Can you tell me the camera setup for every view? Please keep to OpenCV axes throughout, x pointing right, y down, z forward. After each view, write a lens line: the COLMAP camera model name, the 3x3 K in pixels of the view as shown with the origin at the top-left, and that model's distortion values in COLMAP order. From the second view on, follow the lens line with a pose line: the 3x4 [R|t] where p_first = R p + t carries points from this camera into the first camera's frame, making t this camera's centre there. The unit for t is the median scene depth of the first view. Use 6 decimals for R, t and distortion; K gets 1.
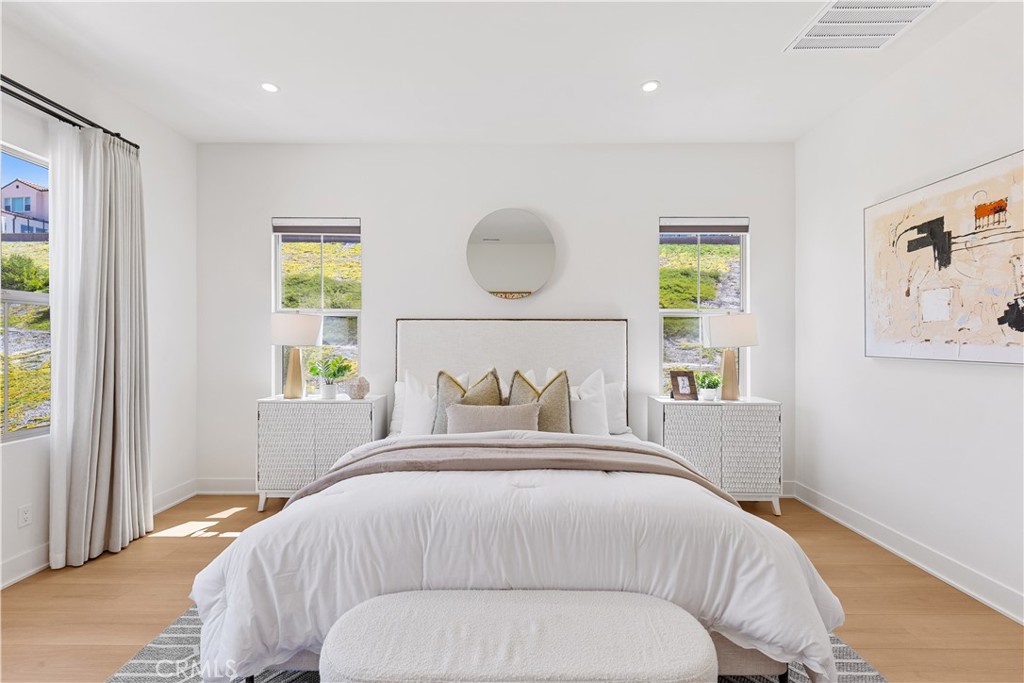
lens RADIAL K [[430.7, 0, 511.3], [0, 430.7, 340.4], [0, 0, 1]] dist [-0.001345, -0.000764]
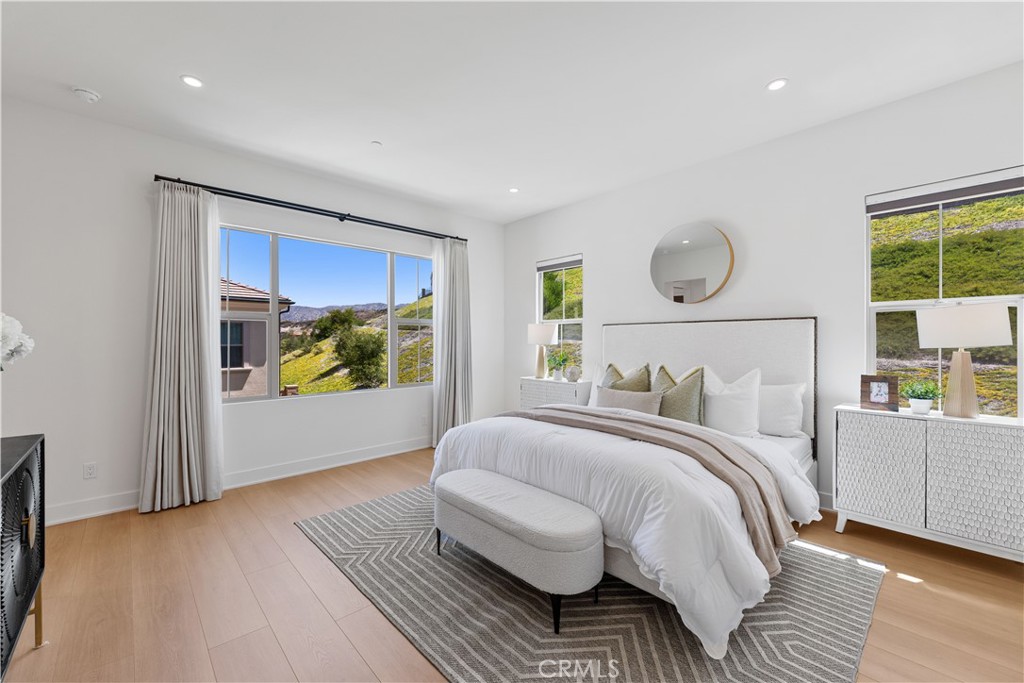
lens RADIAL K [[402.4, 0, 512.3], [0, 402.4, 340.6], [0, 0, 1]] dist [0.013906, -0.007055]
pose [[0.688688, -0.004023, -0.725047, 0.534578], [0.005606, 0.999984, -0.000223, -0.002576], [0.725036, -0.003911, 0.688700, -0.082365]]
